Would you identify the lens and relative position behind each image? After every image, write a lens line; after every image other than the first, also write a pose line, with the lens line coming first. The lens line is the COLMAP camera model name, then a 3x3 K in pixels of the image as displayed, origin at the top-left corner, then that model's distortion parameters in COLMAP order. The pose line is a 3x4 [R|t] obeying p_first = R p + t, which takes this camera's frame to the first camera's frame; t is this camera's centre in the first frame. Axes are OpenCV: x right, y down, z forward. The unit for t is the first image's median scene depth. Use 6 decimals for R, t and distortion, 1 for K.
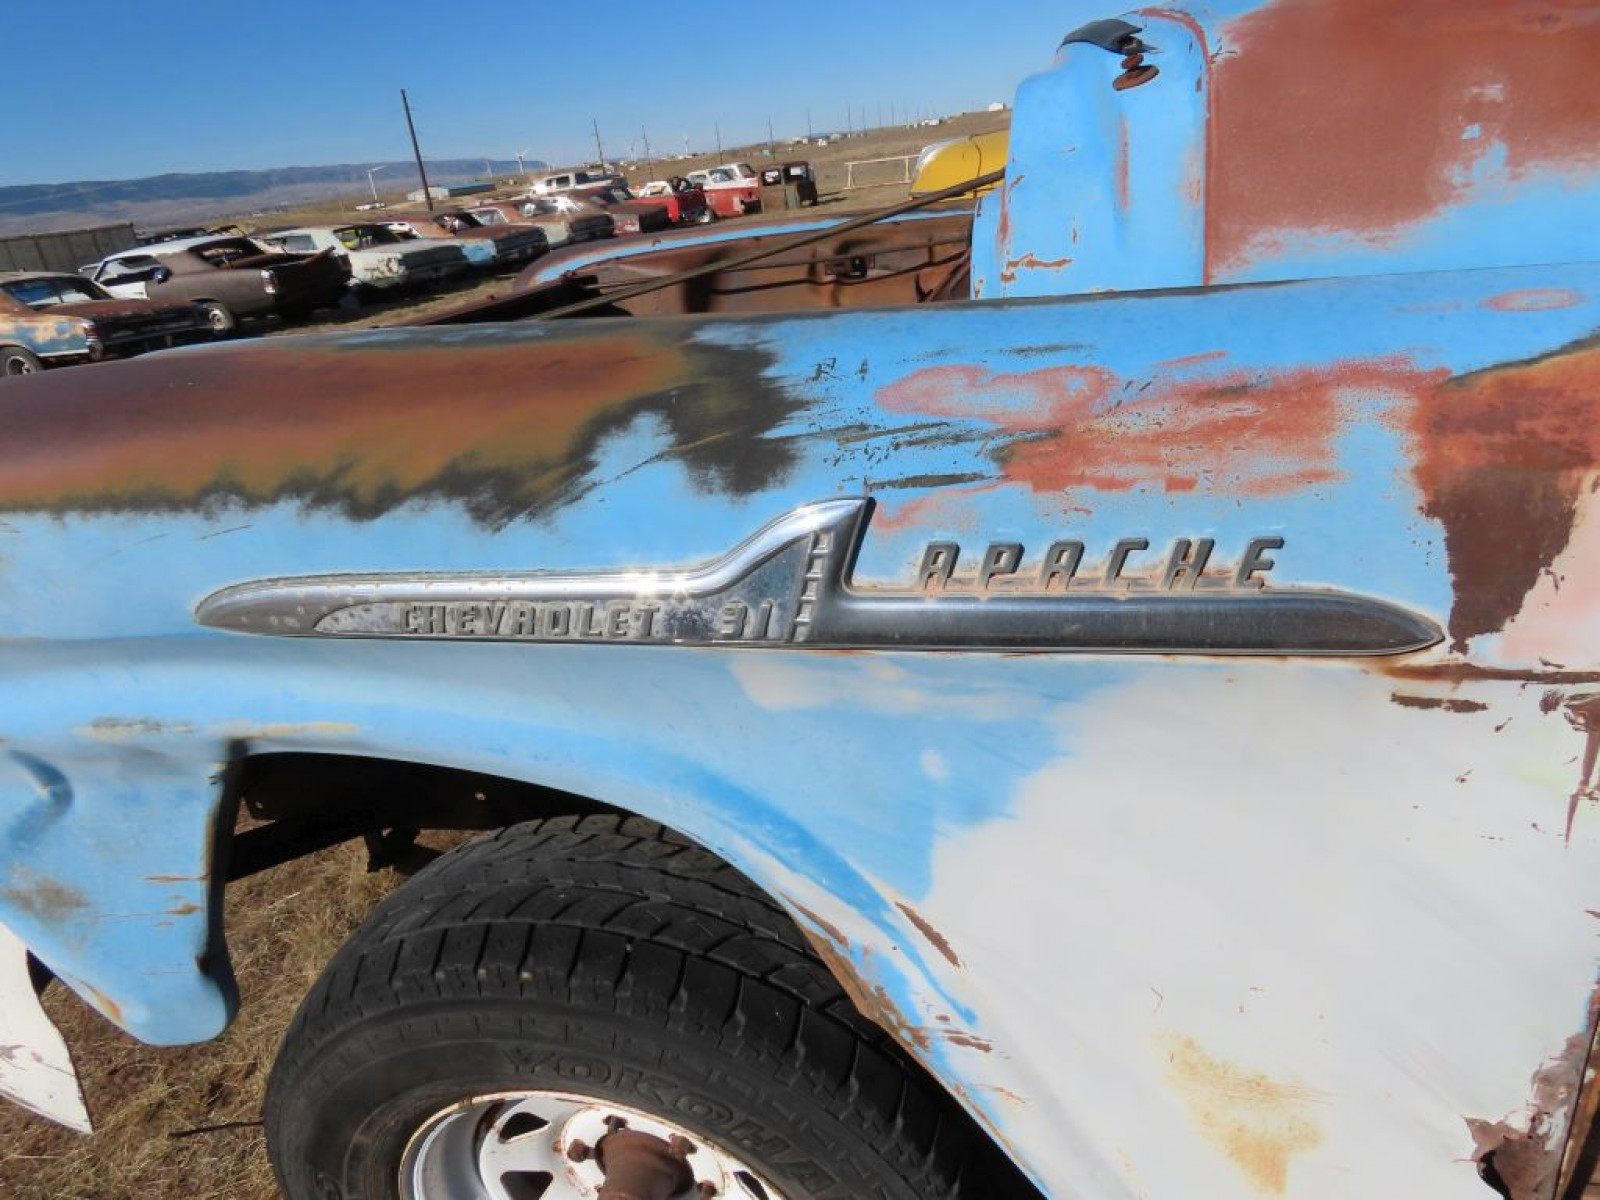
lens RADIAL K [[1008.2, 0, 802.1], [0, 1008.2, 598.3], [0, 0, 1]] dist [0.004063, -0.007404]
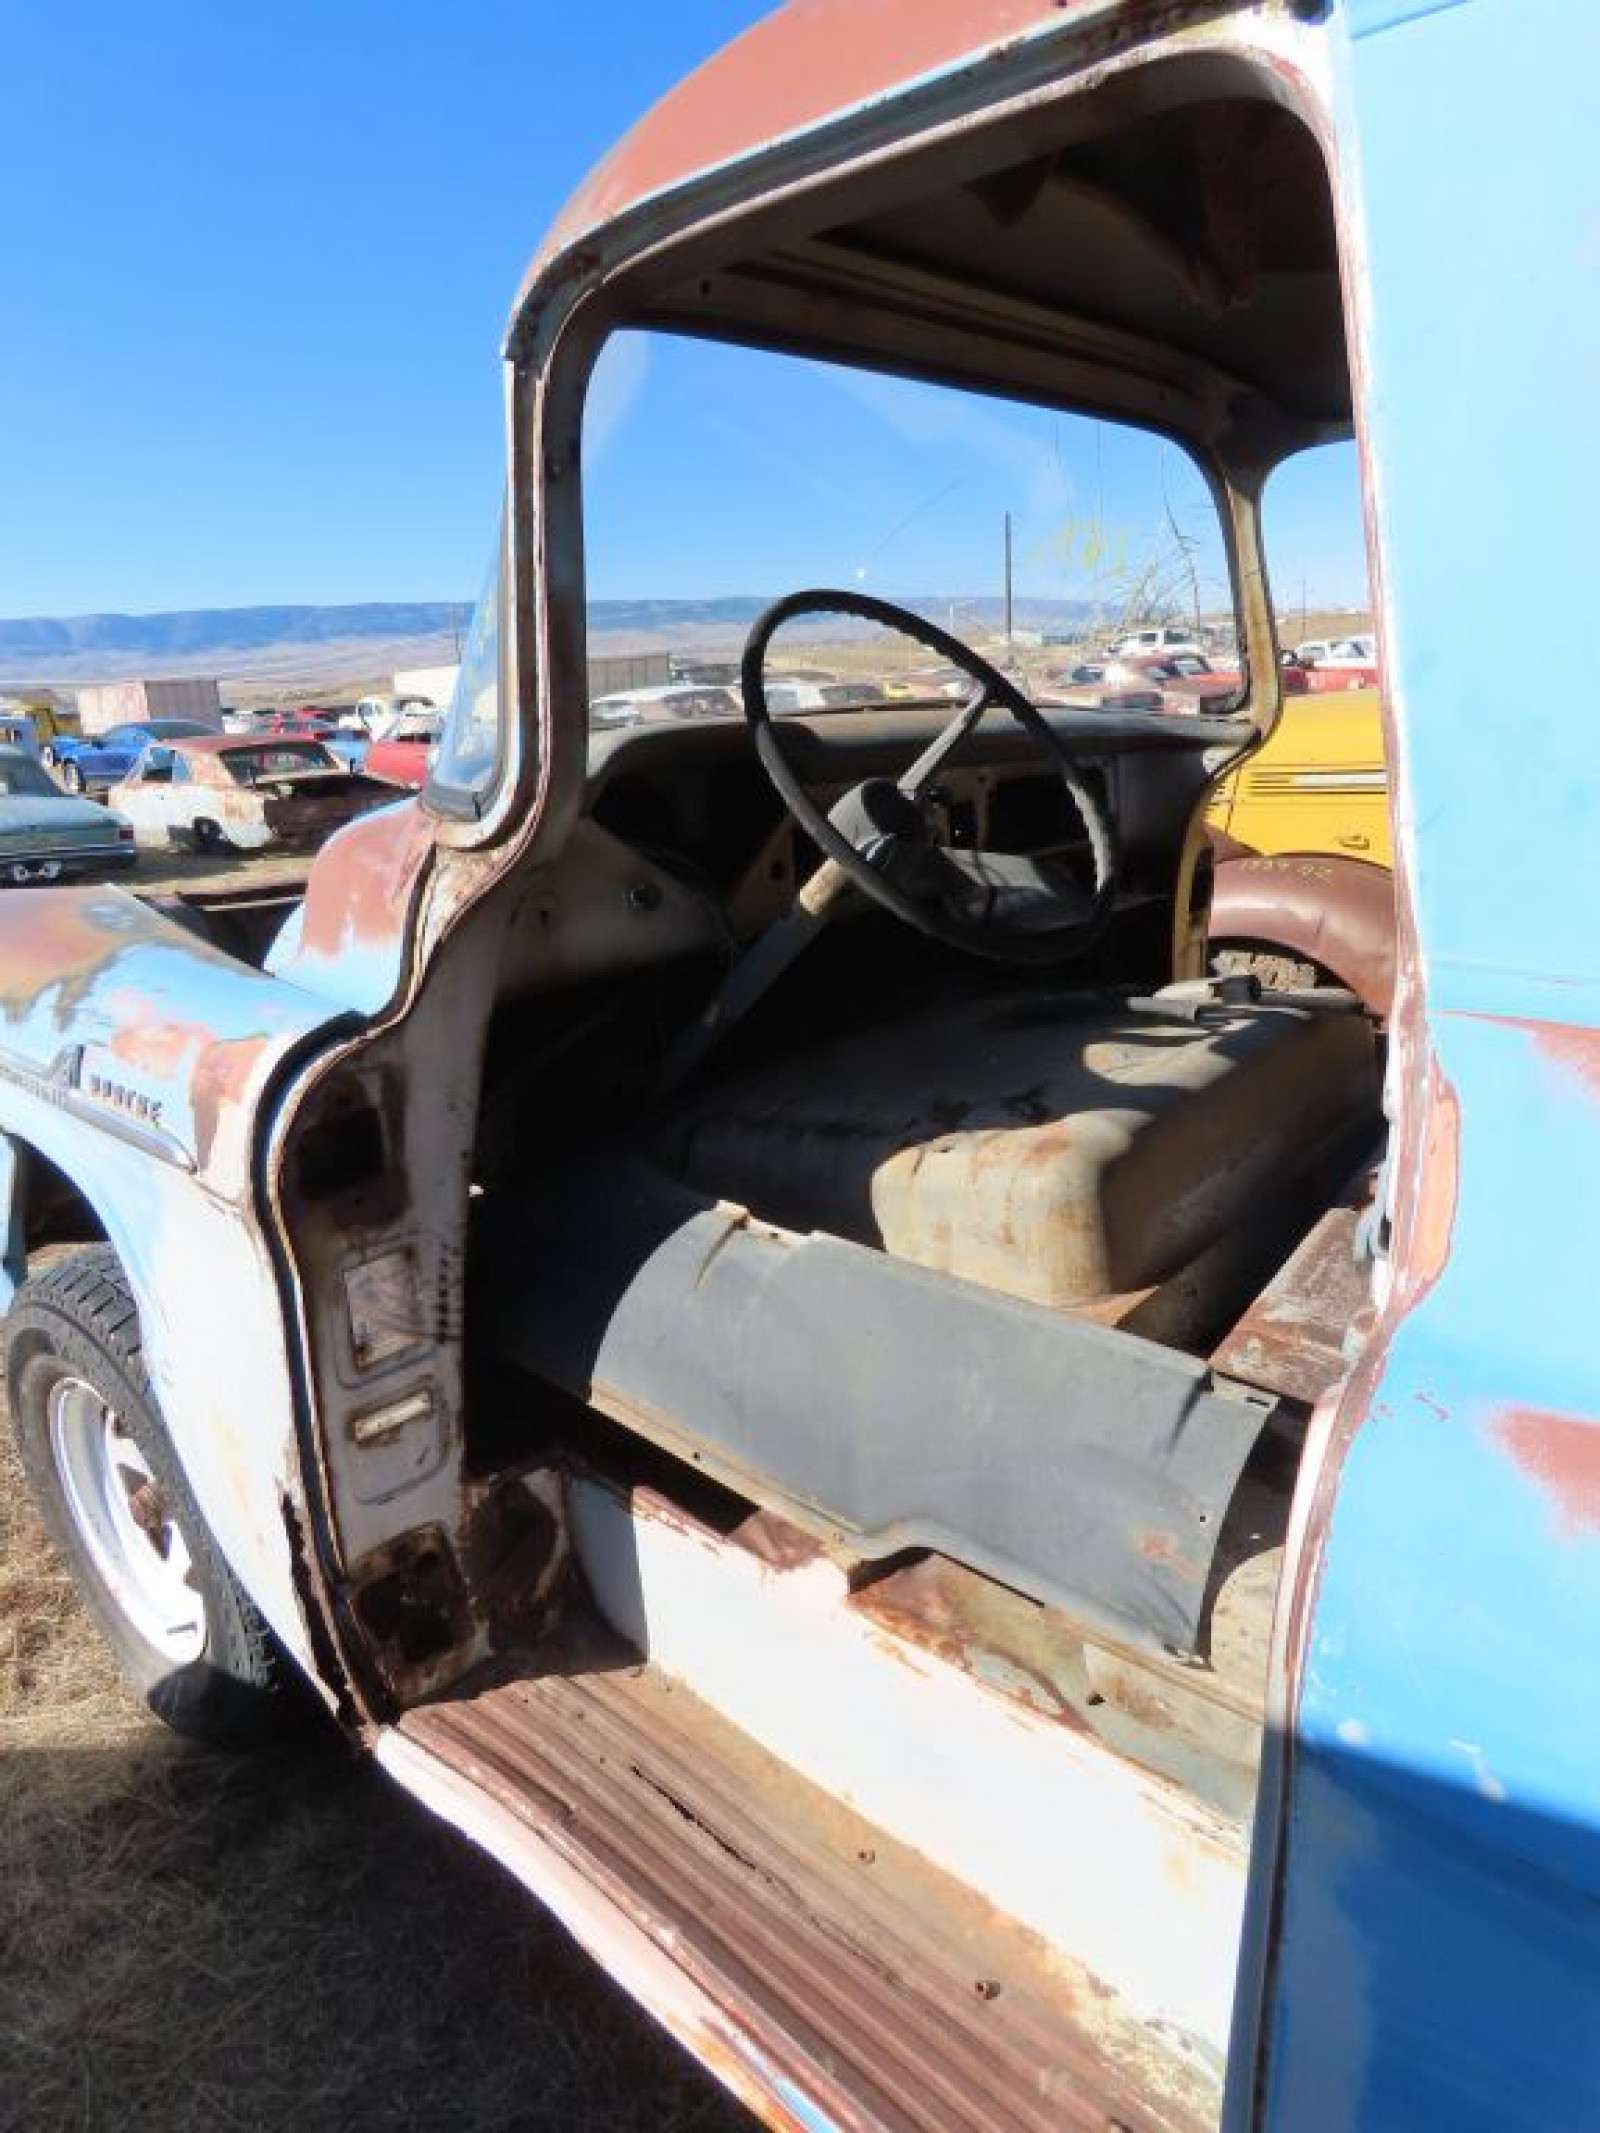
lens RADIAL K [[1344.0, 0, 796.8], [0, 1344.0, 1066.5], [0, 0, 1]] dist [0.004063, -0.007404]
pose [[0.878898, 0.202042, -0.432108, 1.995694], [-0.234006, 0.971998, -0.021484, -0.266910], [0.415667, 0.119998, 0.901566, -0.674668]]
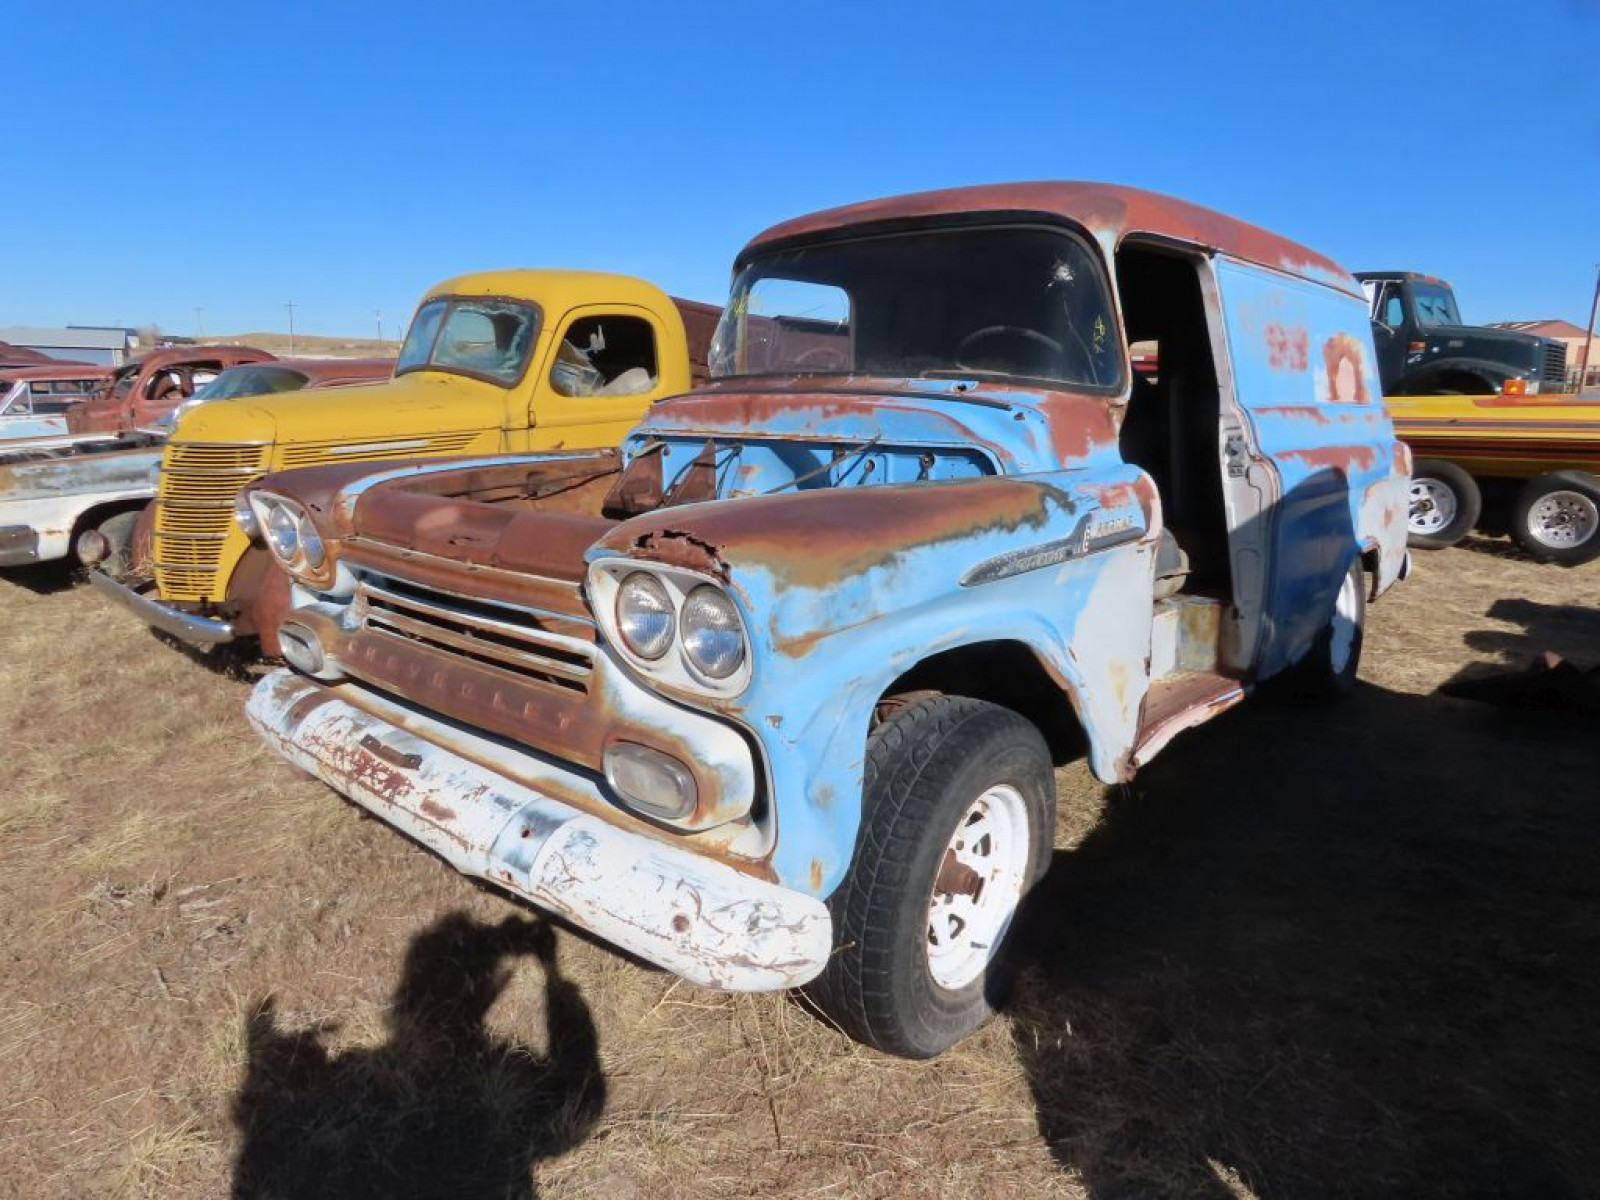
lens RADIAL K [[1008.2, 0, 802.6], [0, 1008.2, 603.4], [0, 0, 1]] dist [0.004063, -0.007404]
pose [[0.451739, -0.084991, 0.888093, -3.187809], [0.302293, 0.951148, -0.062739, 0.116101], [-0.839375, 0.296806, 0.455363, 0.185959]]
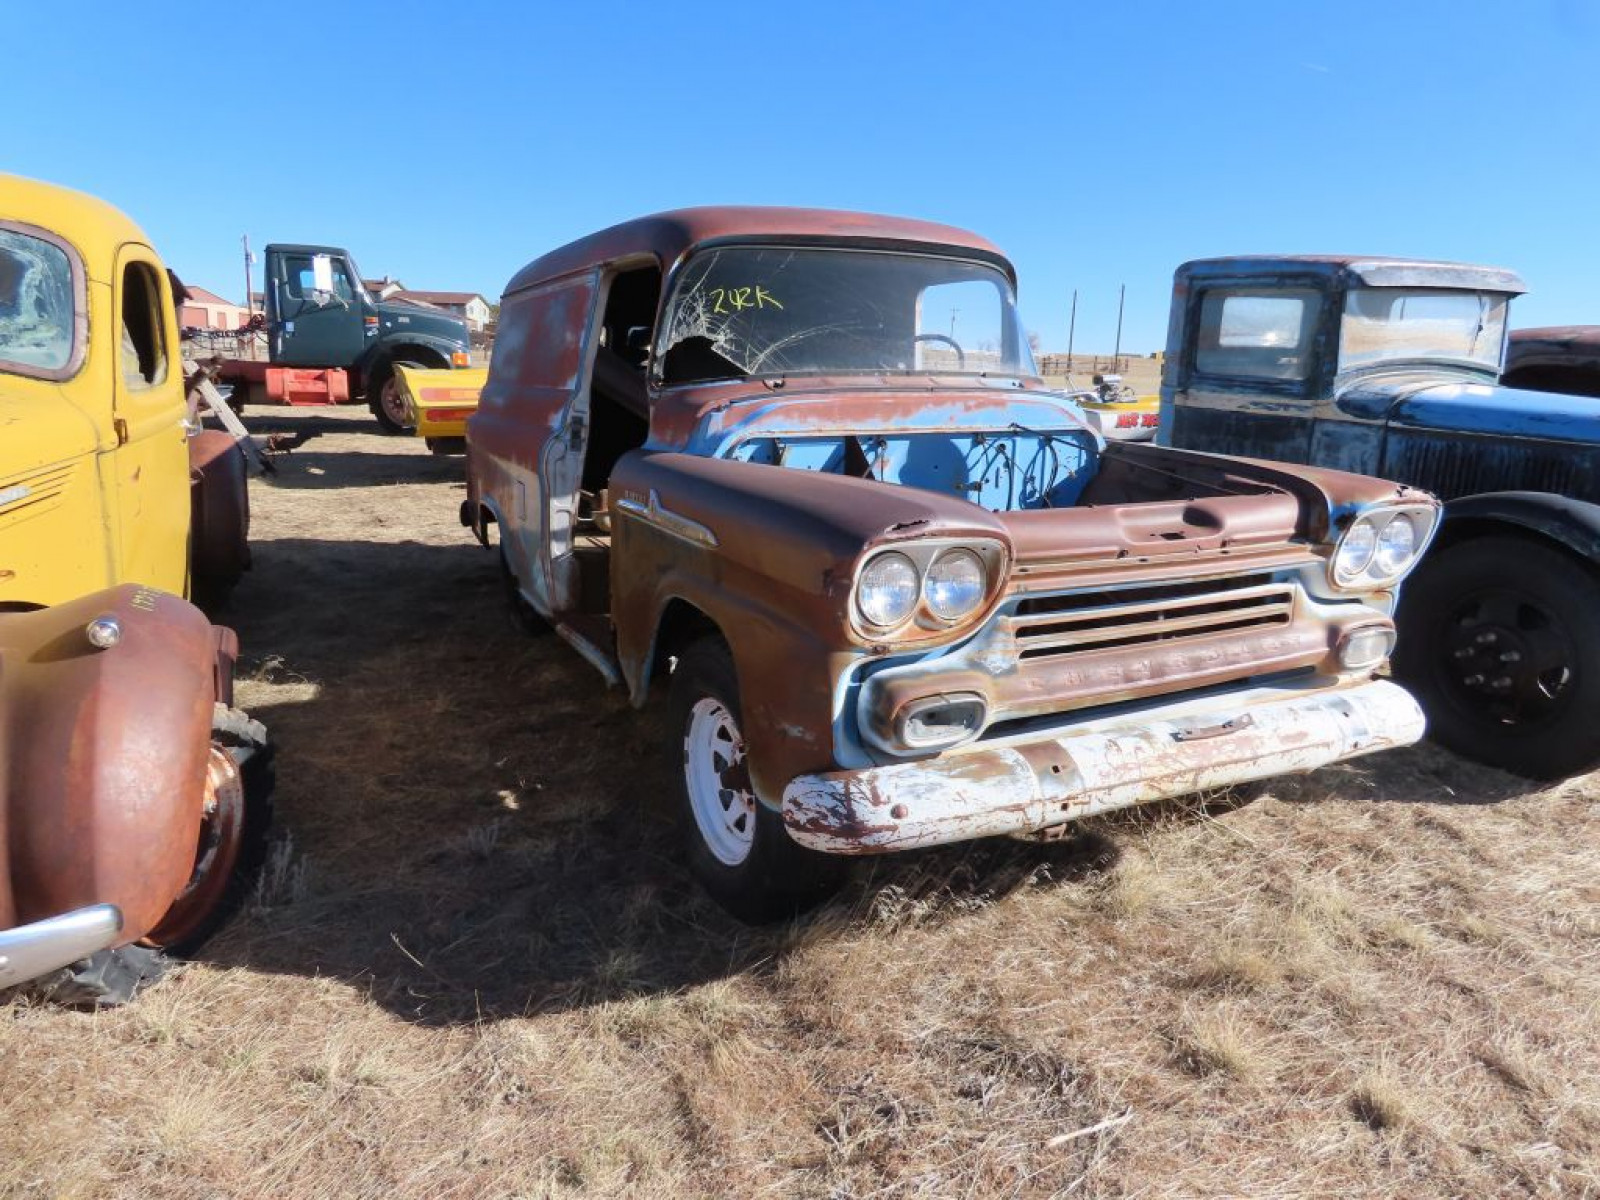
lens RADIAL K [[1008.2, 0, 803.9], [0, 1008.2, 598.9], [0, 0, 1]] dist [0.004063, -0.007404]
pose [[-0.644026, -0.084350, 0.760339, -2.751966], [0.345917, 0.854380, 0.387784, -2.144554], [-0.682328, 0.512757, -0.521065, 5.129065]]
